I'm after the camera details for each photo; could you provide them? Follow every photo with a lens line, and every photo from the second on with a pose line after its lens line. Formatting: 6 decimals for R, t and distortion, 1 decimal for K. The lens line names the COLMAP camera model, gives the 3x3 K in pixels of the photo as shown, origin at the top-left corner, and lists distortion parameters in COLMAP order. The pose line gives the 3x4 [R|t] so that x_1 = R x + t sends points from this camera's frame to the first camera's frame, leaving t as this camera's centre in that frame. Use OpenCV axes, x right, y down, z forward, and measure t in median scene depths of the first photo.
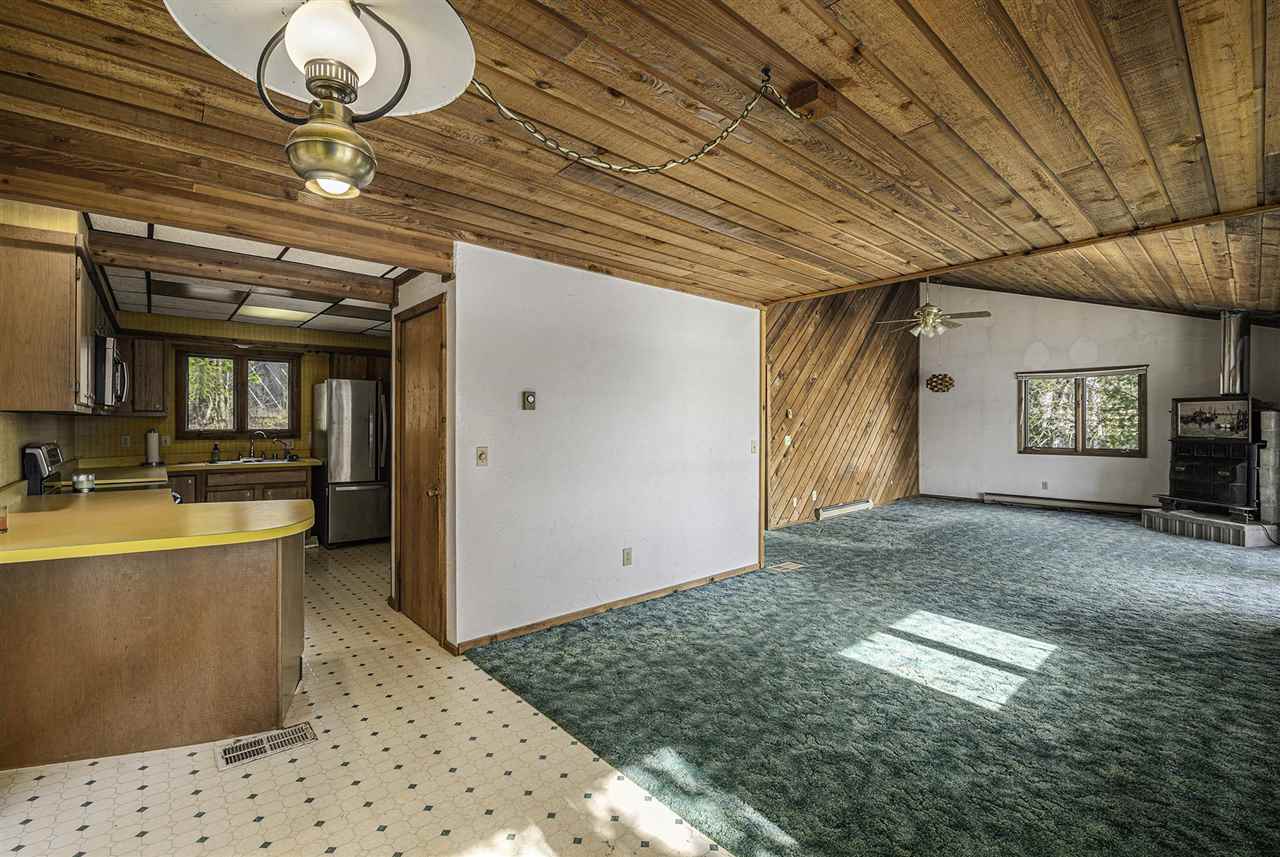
lens RADIAL K [[554.4, 0, 647.8], [0, 554.4, 414.5], [0, 0, 1]] dist [0.002333, -0.009980]
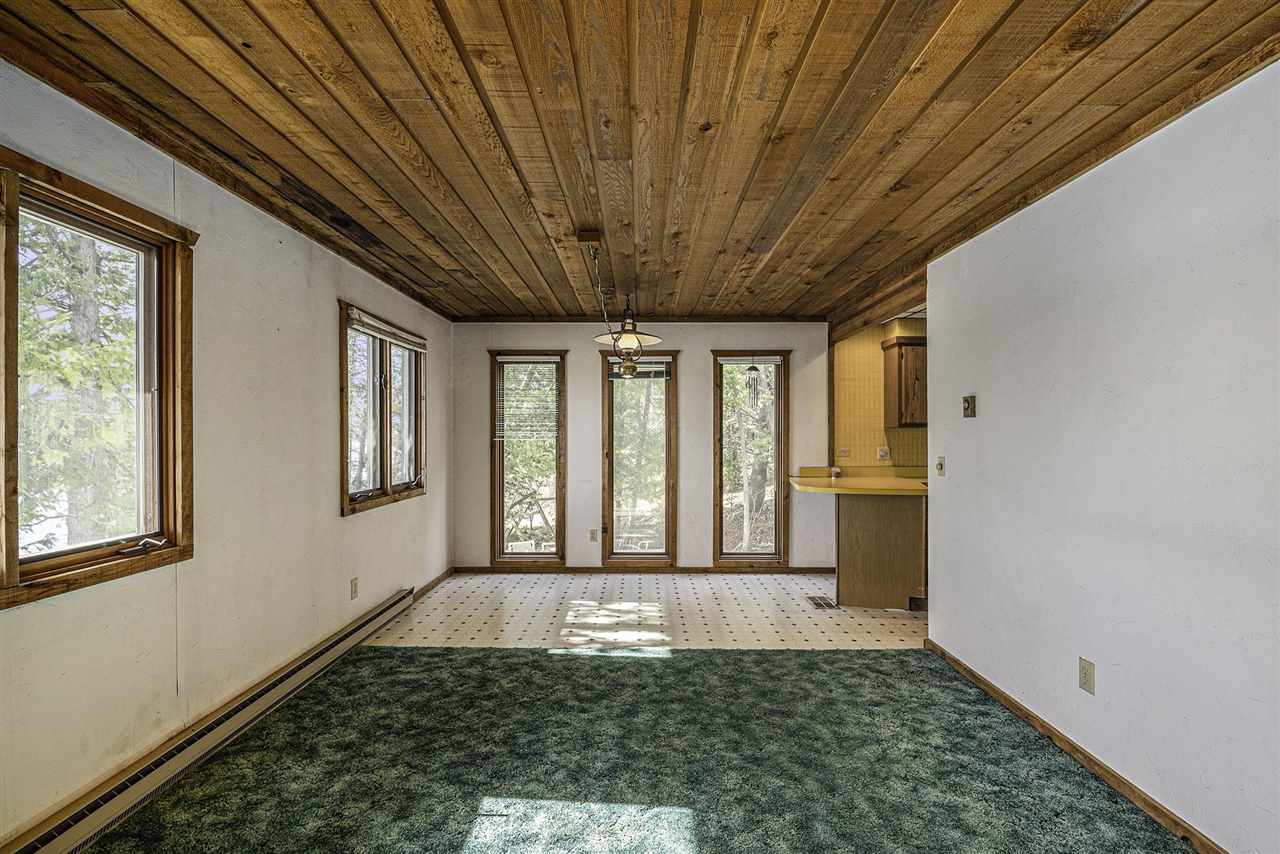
lens RADIAL K [[580.9, 0, 640.0], [0, 580.9, 427.0], [0, 0, 1]] dist [-0.000138, -0.000029]
pose [[-0.669114, -0.011327, -0.743073, 0.834404], [0.009819, 0.999662, -0.024081, 0.022417], [0.743095, -0.023409, -0.668777, 1.283919]]
